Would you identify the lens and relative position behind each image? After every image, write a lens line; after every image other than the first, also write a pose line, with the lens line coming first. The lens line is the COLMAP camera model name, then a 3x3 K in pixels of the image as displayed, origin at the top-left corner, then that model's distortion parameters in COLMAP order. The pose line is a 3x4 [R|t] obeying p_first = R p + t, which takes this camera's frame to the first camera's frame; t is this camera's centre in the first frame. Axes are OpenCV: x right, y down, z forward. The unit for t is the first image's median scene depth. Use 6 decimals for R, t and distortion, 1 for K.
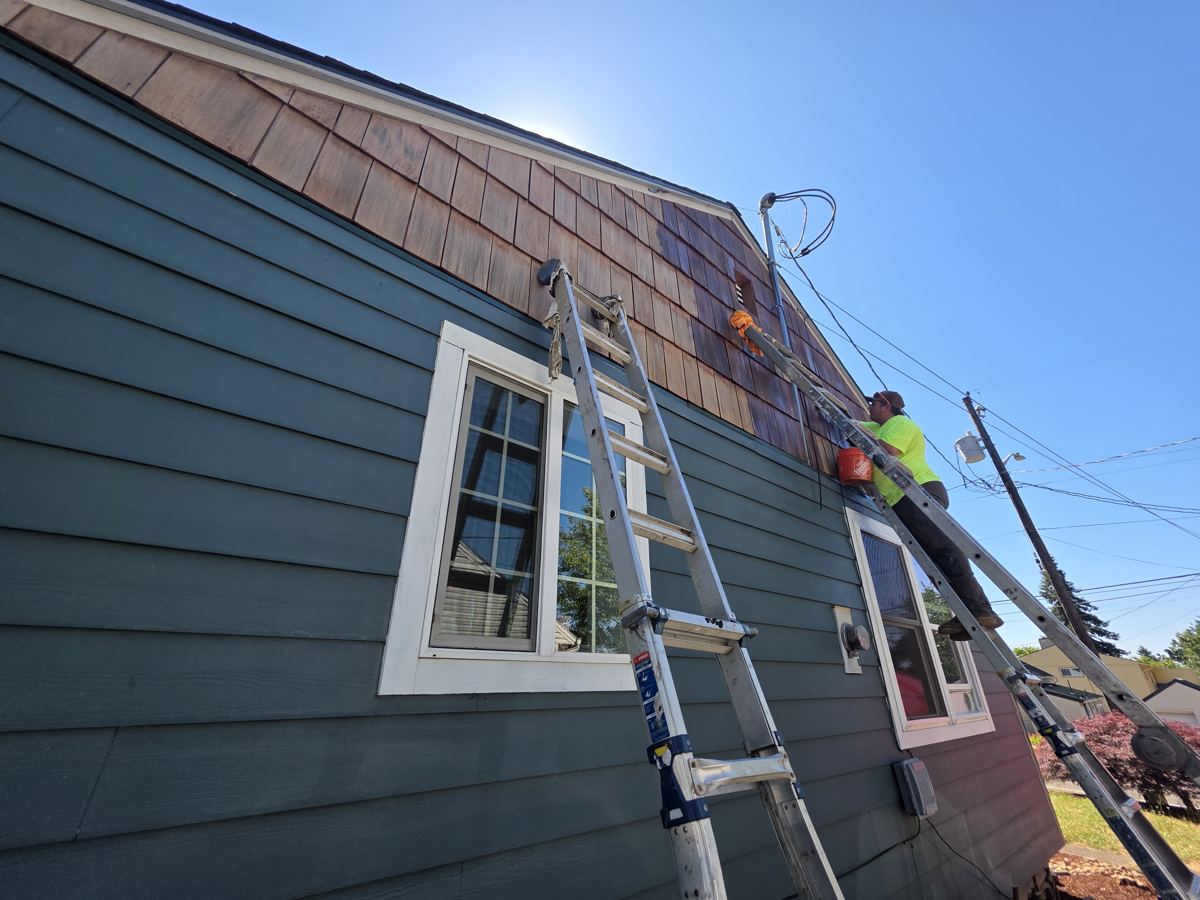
lens RADIAL K [[482.9, 0, 600.0], [0, 482.9, 450.0], [0, 0, 1]] dist [0.001061, 0.000461]
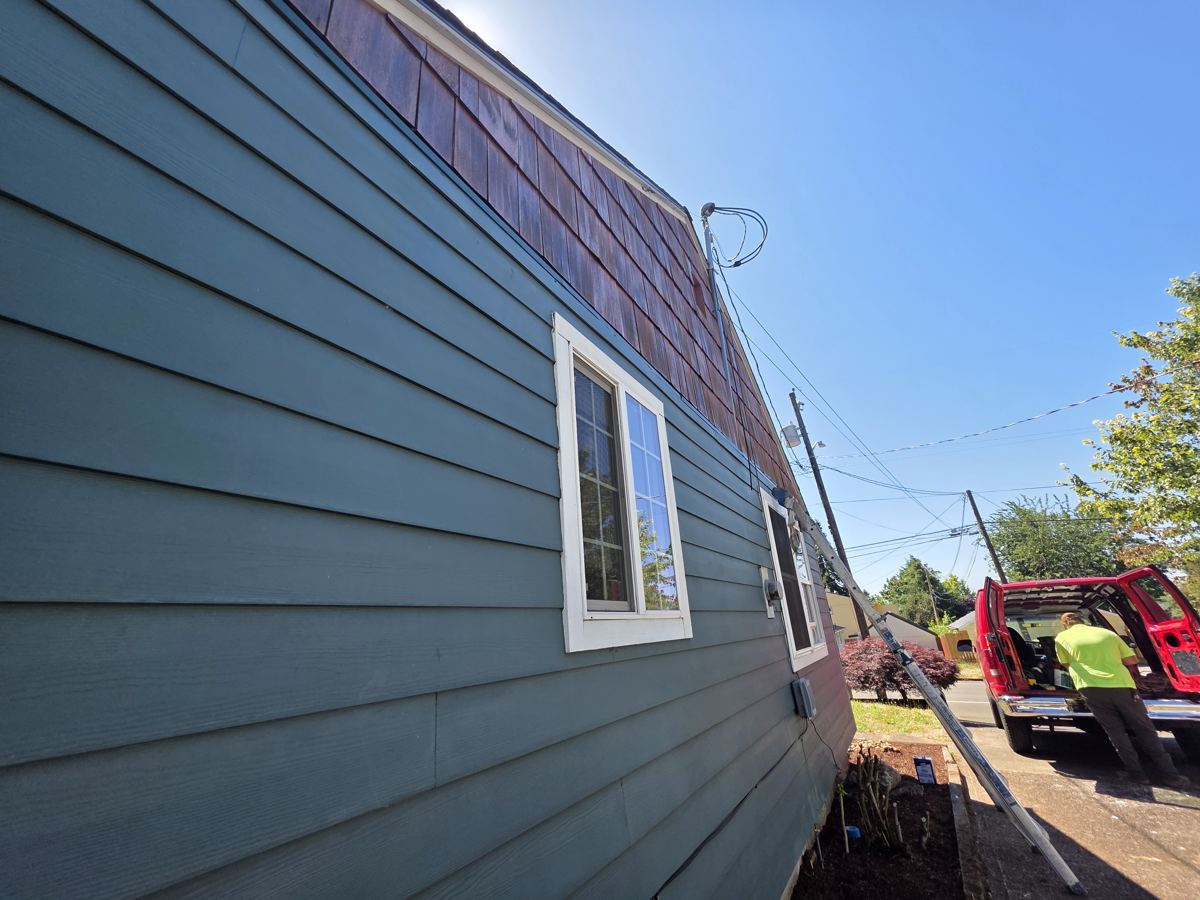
lens RADIAL K [[482.9, 0, 600.0], [0, 482.9, 450.0], [0, 0, 1]] dist [0.001061, 0.000461]
pose [[0.948468, 0.056058, 0.311874, -0.230695], [-0.079452, 0.994858, 0.062809, -0.017601], [-0.306750, -0.084351, 0.948045, -0.026362]]
